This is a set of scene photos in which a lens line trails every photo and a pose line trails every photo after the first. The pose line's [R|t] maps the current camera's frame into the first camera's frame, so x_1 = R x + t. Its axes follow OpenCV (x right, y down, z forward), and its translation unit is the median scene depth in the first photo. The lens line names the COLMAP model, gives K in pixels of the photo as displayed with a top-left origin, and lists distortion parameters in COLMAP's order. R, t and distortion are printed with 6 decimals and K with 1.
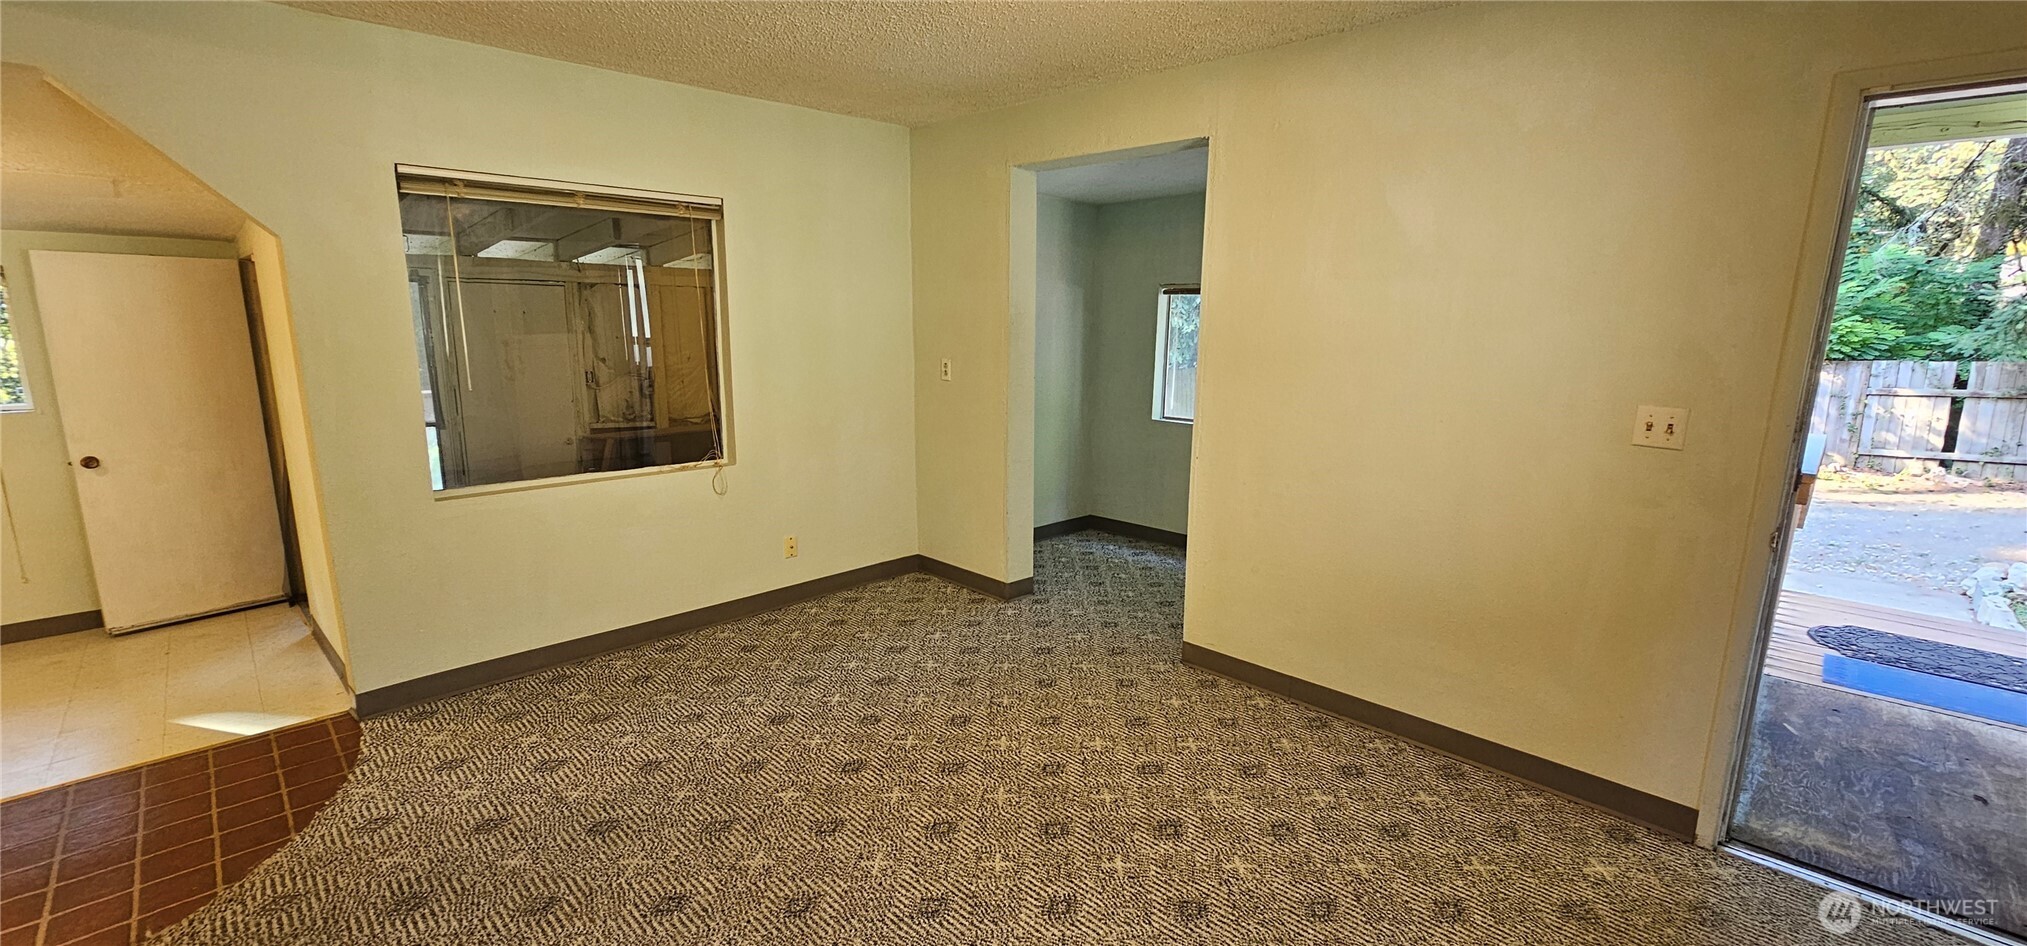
lens RADIAL K [[821.6, 0, 1012.0], [0, 821.6, 470.1], [0, 0, 1]] dist [-0.003345, -0.000934]
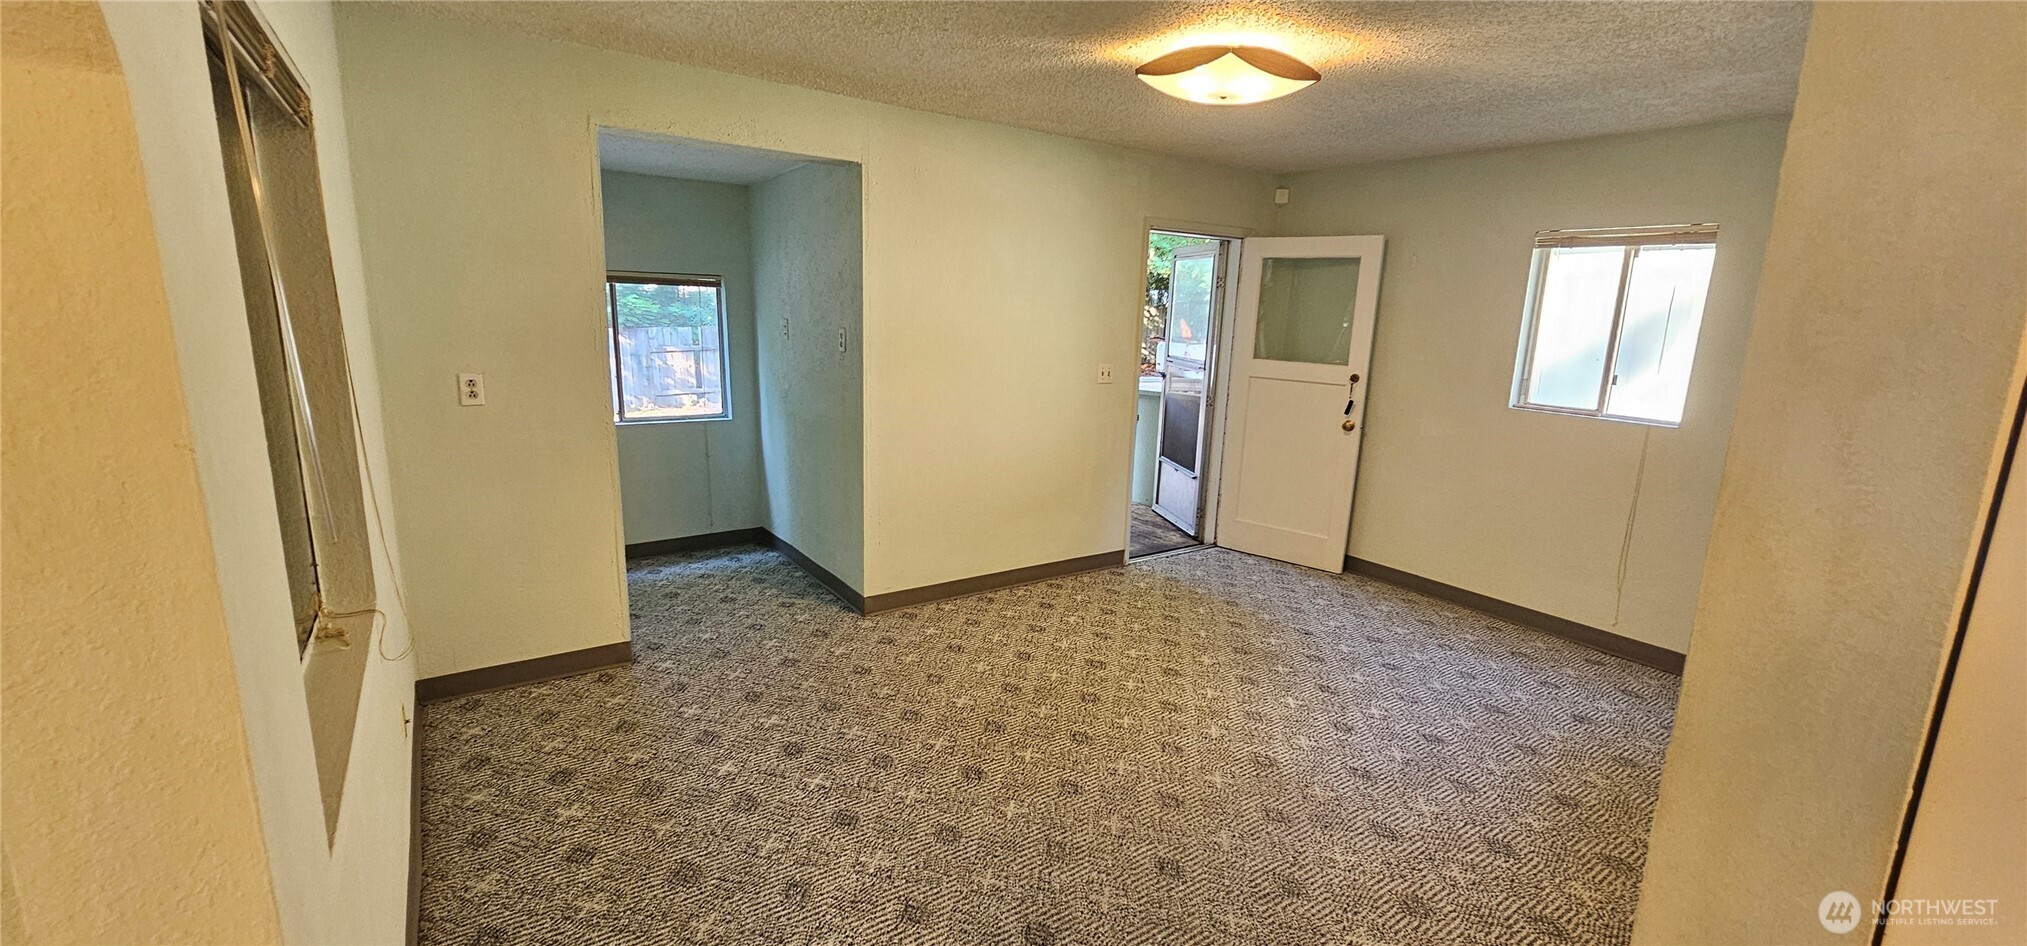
lens RADIAL K [[821.6, 0, 1016.0], [0, 821.6, 478.2], [0, 0, 1]] dist [-0.003345, -0.000934]
pose [[0.185497, -0.201748, 0.961711, -0.982053], [0.154780, 0.972478, 0.174153, -0.146468], [-0.970378, 0.116549, 0.211619, 0.625955]]
